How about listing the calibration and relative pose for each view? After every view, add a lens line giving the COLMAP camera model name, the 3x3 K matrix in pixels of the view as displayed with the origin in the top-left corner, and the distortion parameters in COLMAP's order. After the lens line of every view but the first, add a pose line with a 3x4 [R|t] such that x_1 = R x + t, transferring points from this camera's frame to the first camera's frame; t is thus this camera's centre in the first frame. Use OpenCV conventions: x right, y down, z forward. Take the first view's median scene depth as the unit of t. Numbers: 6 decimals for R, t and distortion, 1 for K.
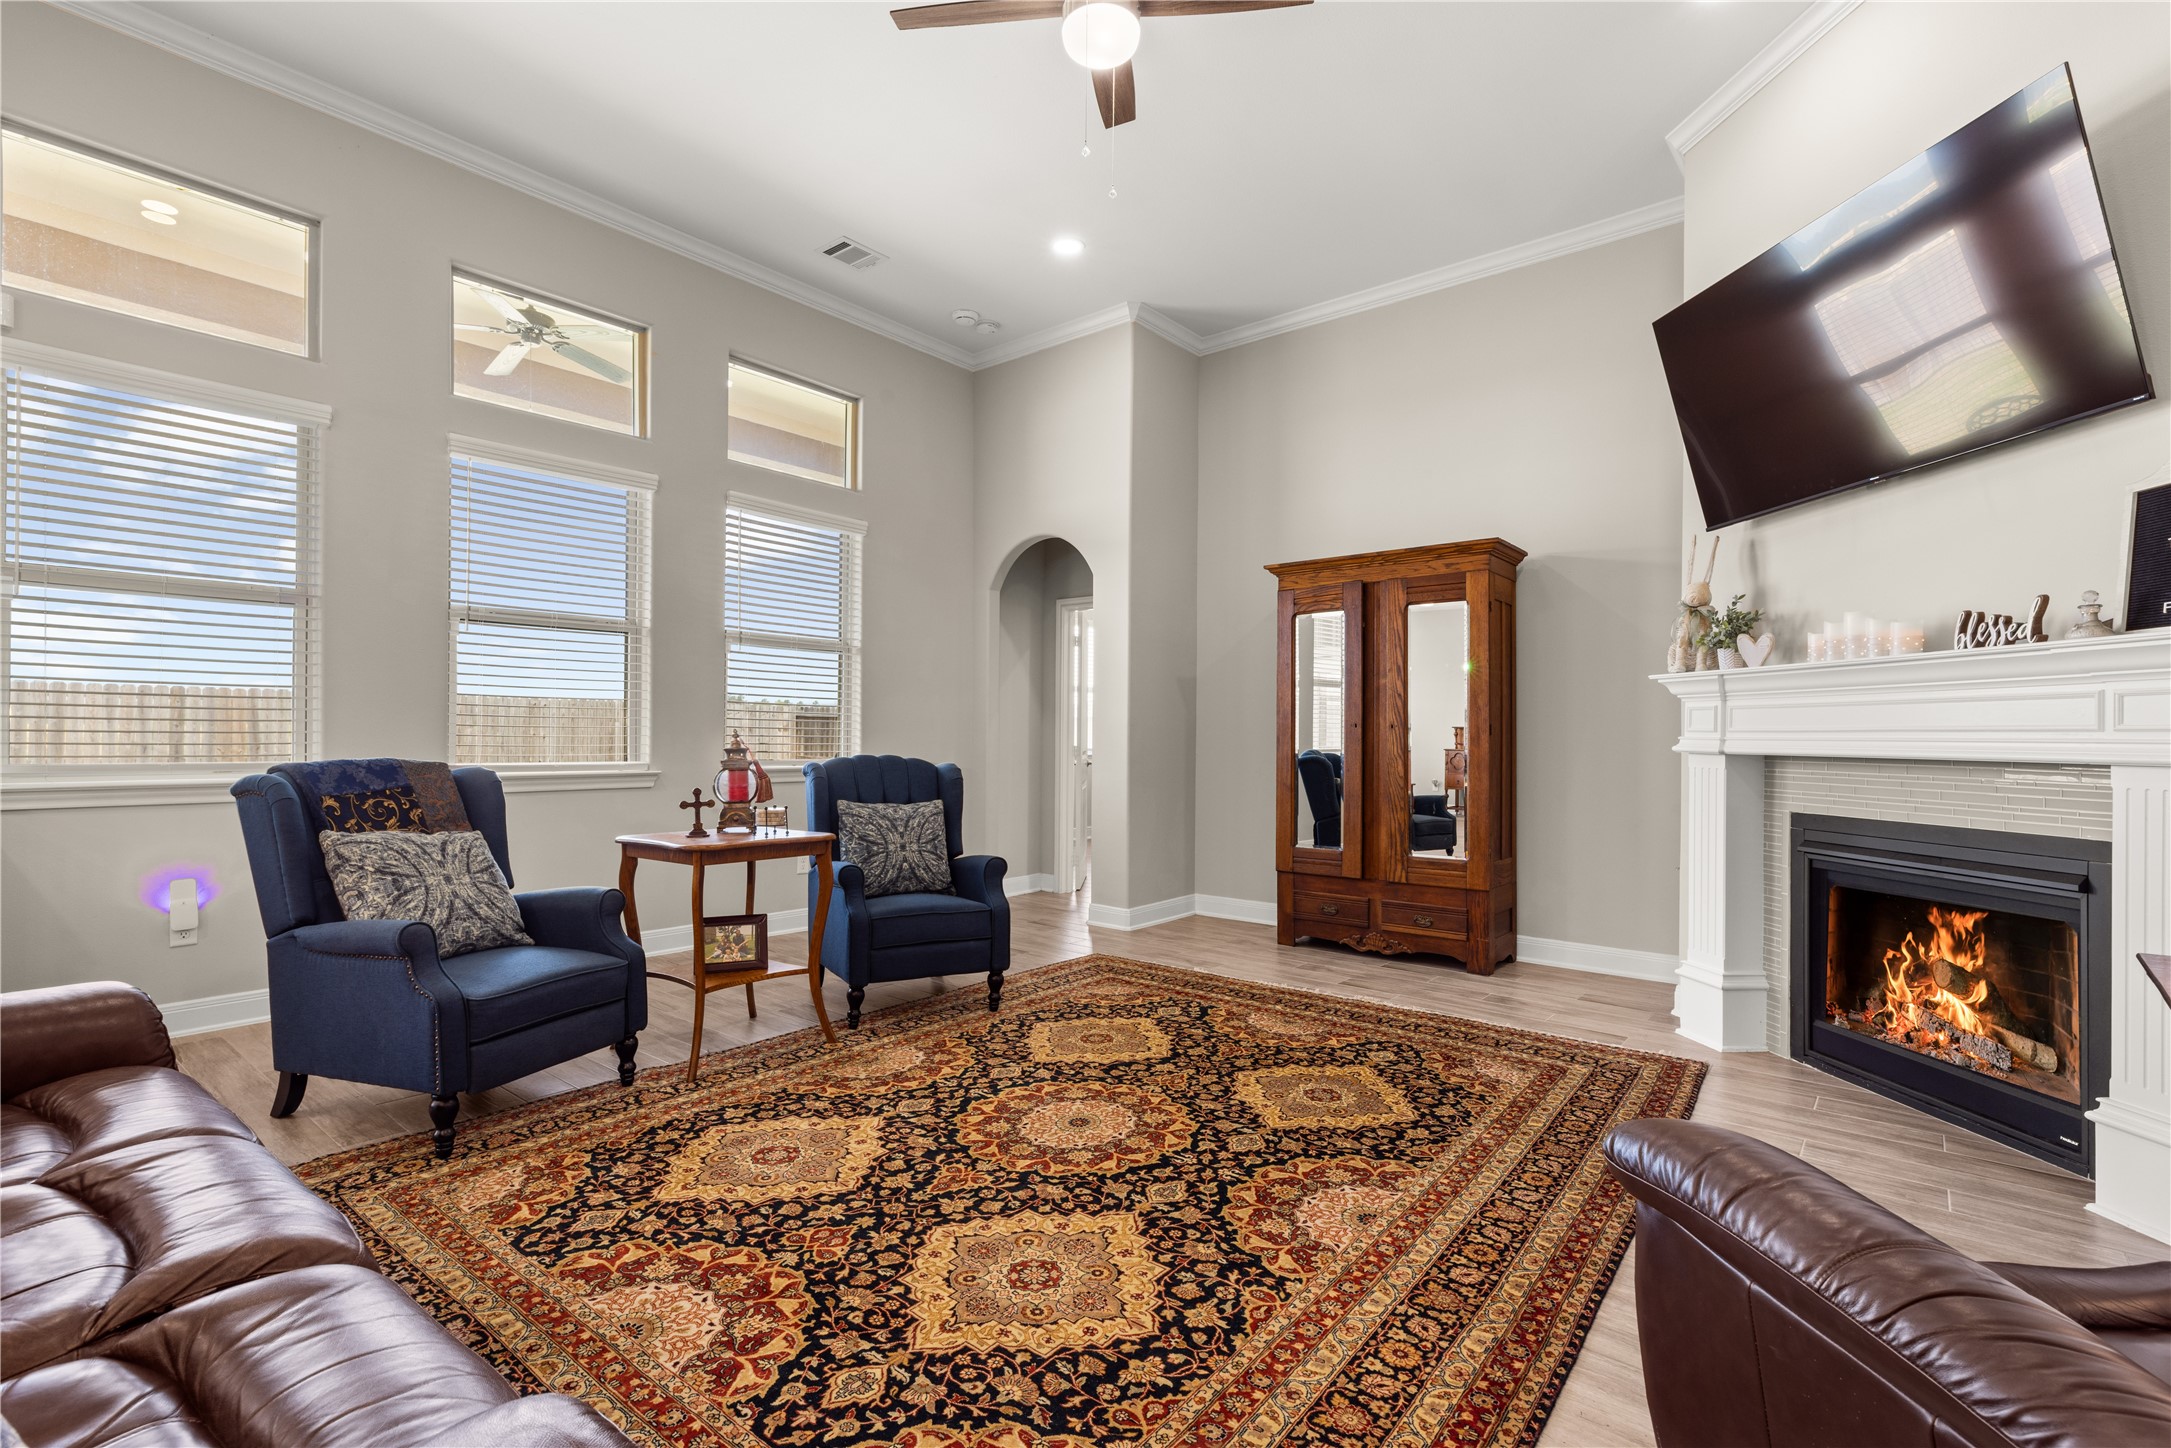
lens RADIAL K [[988.8, 0, 1062.8], [0, 988.8, 730.7], [0, 0, 1]] dist [0.000999, -0.017912]
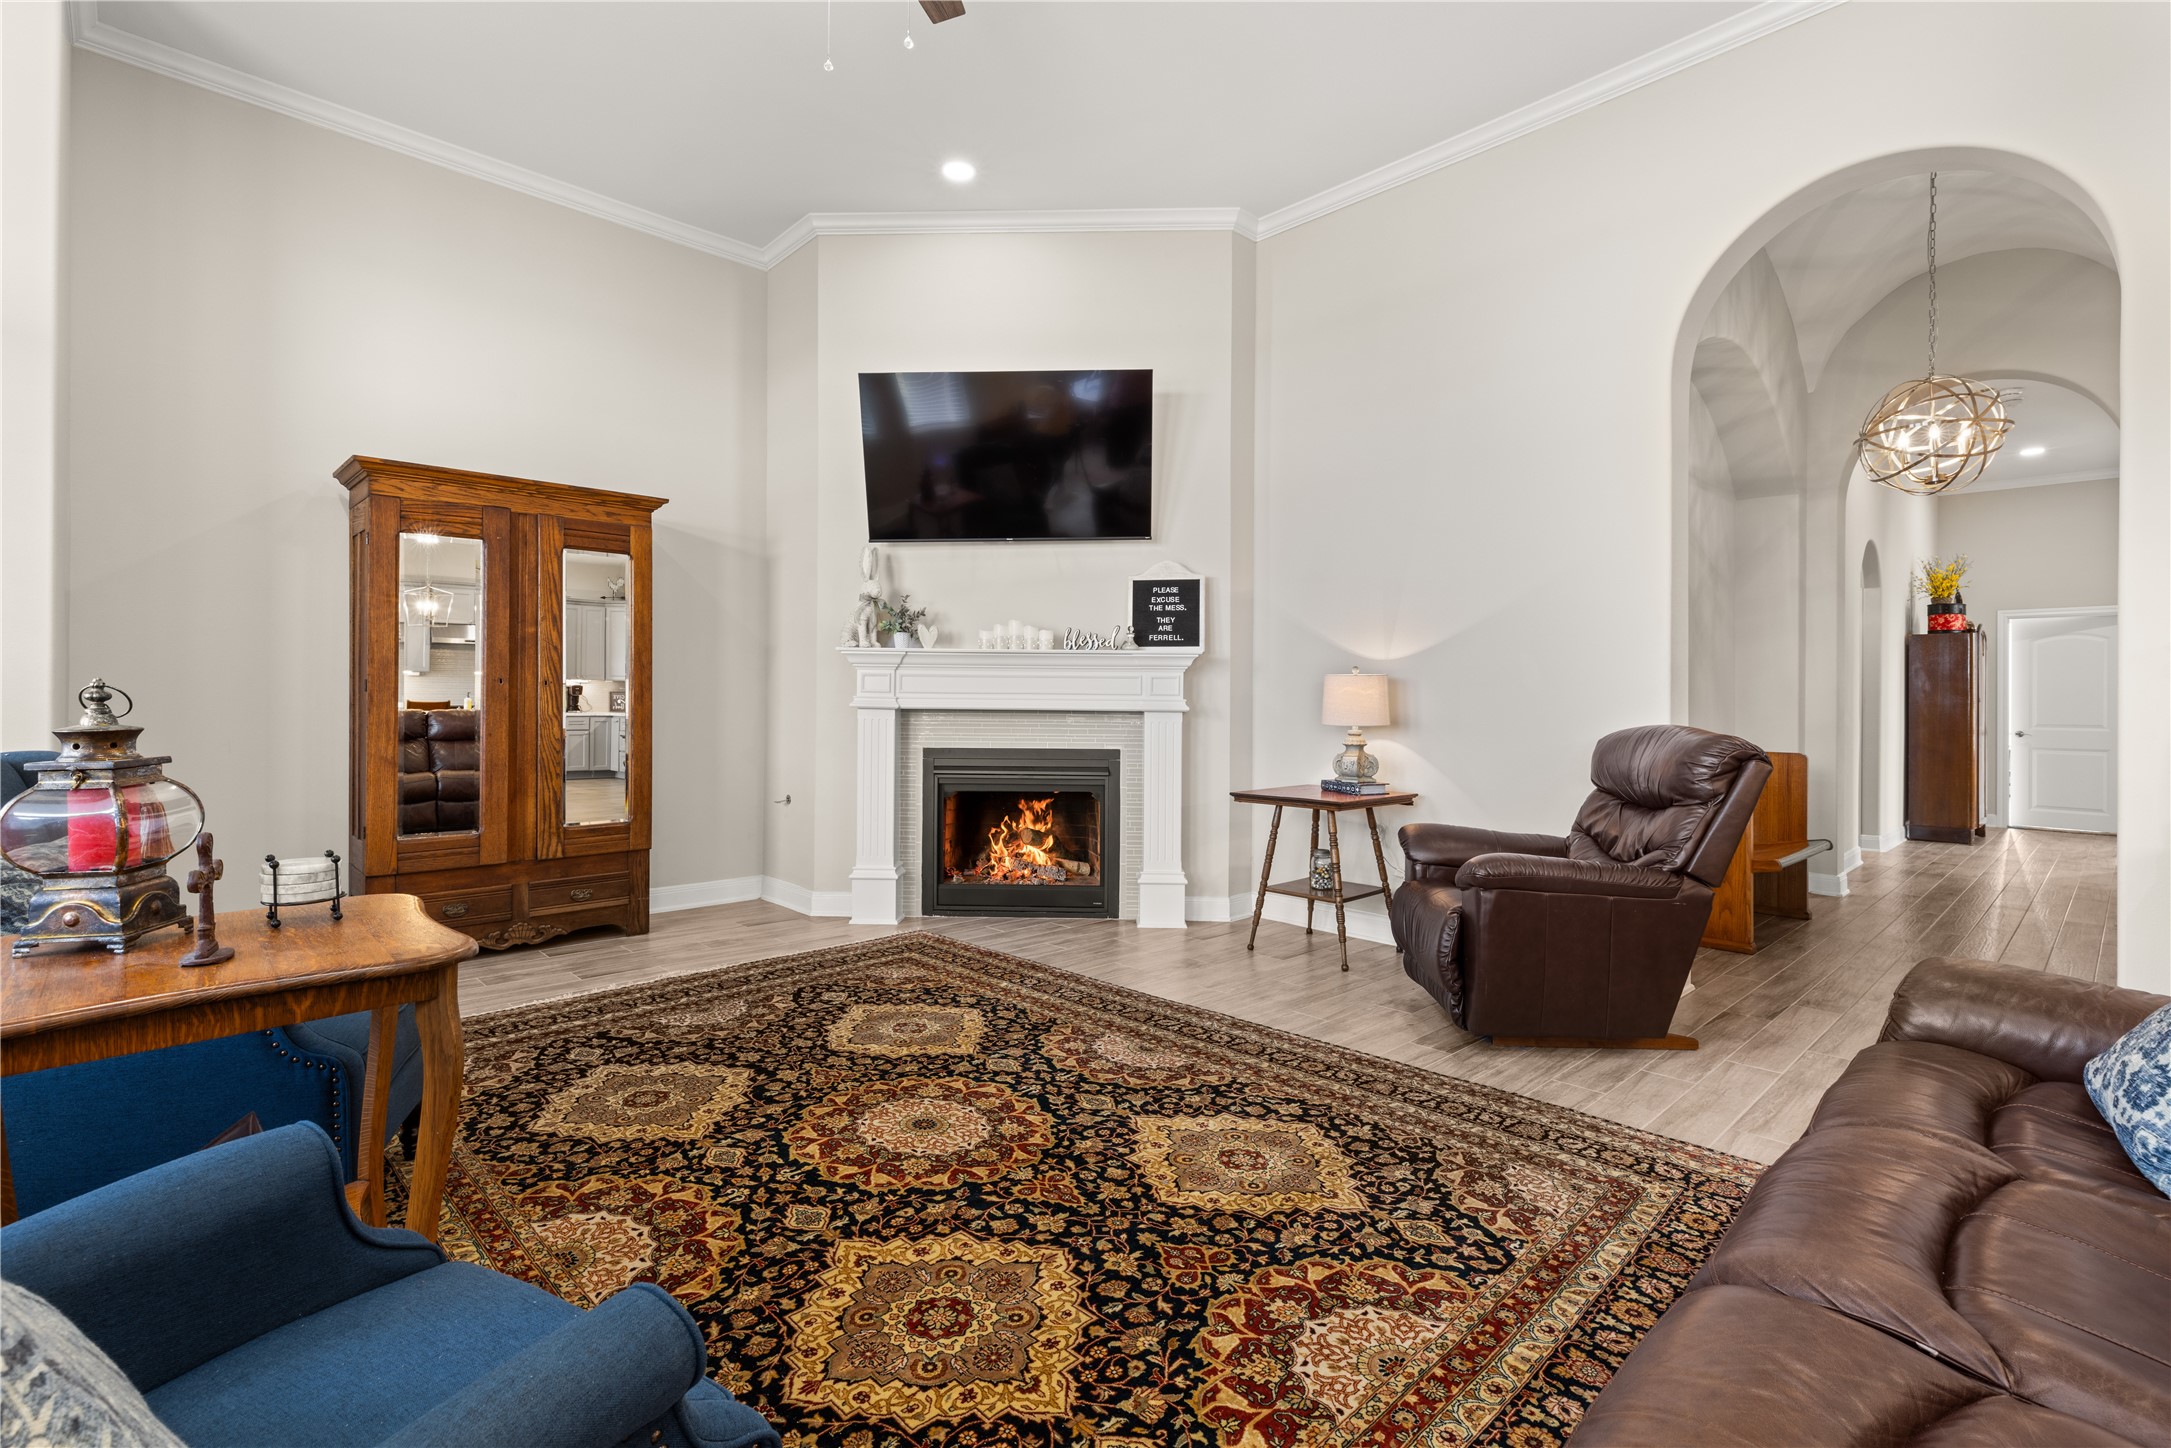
lens RADIAL K [[994.9, 0, 1080.8], [0, 994.9, 697.5], [0, 0, 1]] dist [0.000434, -0.000279]
pose [[0.110374, -0.000754, 0.993890, -0.842865], [-0.015592, 0.999875, 0.002490, -0.001592], [-0.993768, -0.015771, 0.110349, 0.730507]]
